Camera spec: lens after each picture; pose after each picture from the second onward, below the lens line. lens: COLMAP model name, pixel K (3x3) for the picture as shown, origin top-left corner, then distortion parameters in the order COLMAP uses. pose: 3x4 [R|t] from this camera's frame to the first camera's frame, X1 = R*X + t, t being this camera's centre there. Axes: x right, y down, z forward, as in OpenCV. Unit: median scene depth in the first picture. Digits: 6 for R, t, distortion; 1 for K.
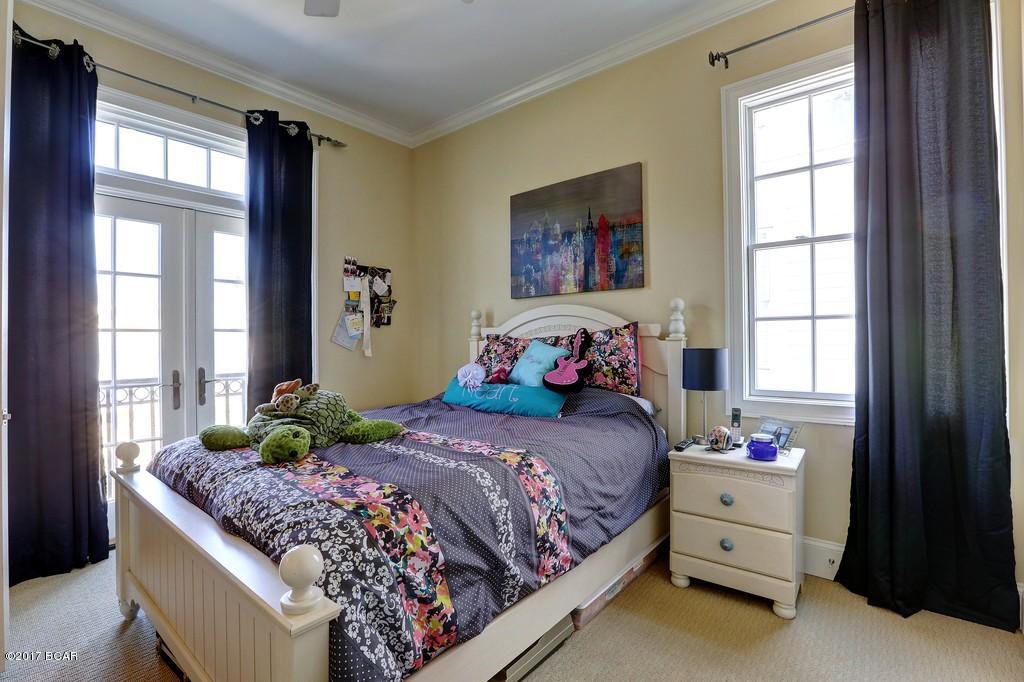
lens RADIAL K [[468.3, 0, 508.3], [0, 468.3, 340.5], [0, 0, 1]] dist [-0.058685, 0.024512]
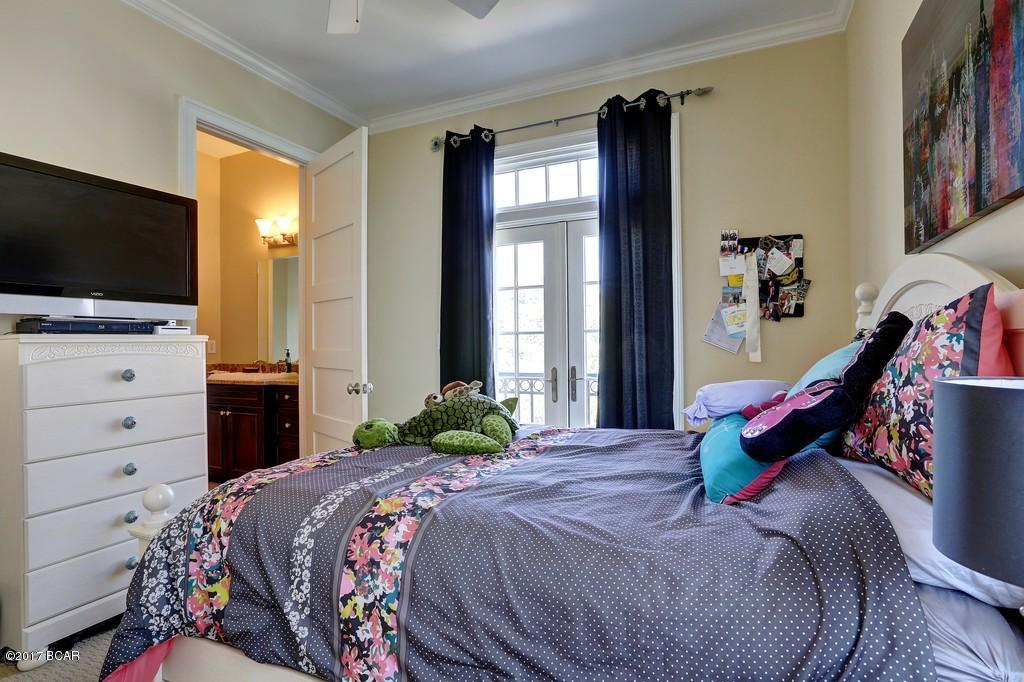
lens RADIAL K [[517.6, 0, 512.0], [0, 517.6, 340.8], [0, 0, 1]] dist [-0.044088, 0.020596]
pose [[0.265665, 0.001415, -0.964064, 0.465439], [0.006834, 0.999971, 0.003351, -0.004882], [0.964041, -0.007479, 0.265647, 0.538171]]
